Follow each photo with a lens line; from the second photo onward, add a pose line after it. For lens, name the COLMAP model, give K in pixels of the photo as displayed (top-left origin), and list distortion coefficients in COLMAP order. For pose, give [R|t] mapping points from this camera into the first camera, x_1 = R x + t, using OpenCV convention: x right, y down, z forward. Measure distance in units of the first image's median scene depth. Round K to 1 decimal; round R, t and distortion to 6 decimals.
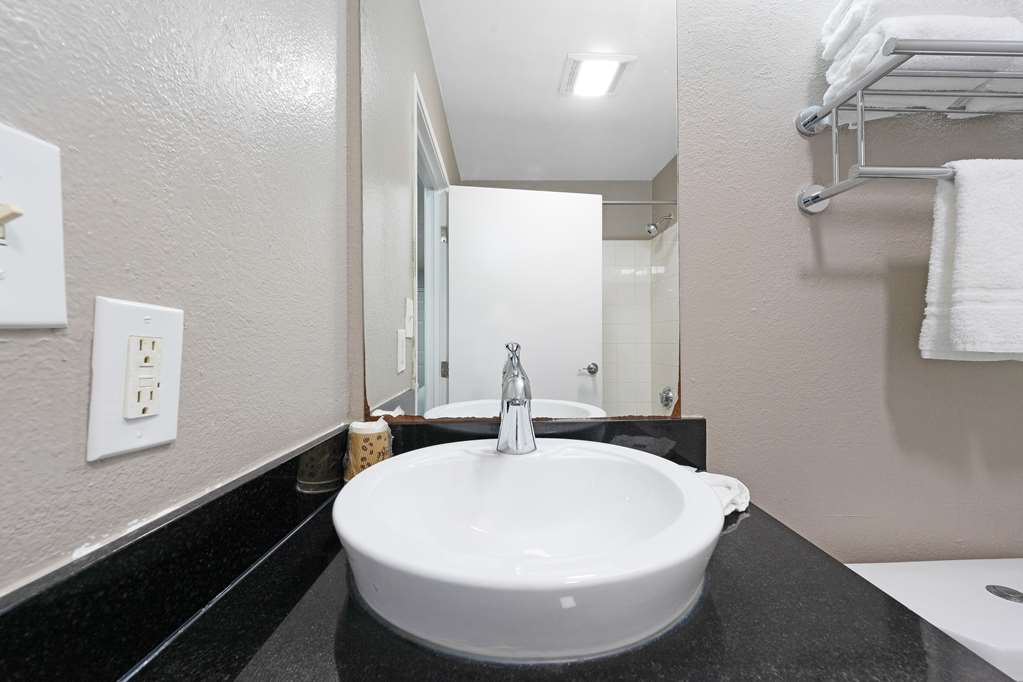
lens RADIAL K [[419.4, 0, 513.5], [0, 419.4, 341.7], [0, 0, 1]] dist [0.001822, 0.000220]
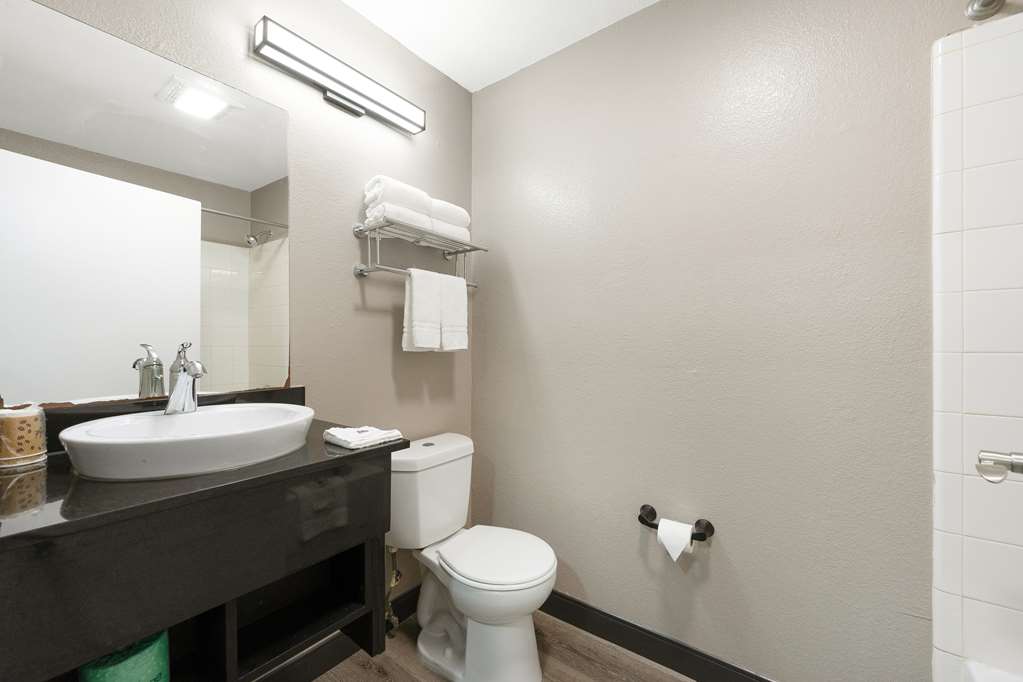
lens RADIAL K [[419.4, 0, 513.5], [0, 419.4, 341.7], [0, 0, 1]] dist [0.001822, 0.000220]
pose [[0.618672, 0.008219, 0.785606, -0.404727], [-0.004259, 0.999966, -0.007108, 0.004040], [-0.785638, 0.001052, 0.618686, -0.818584]]
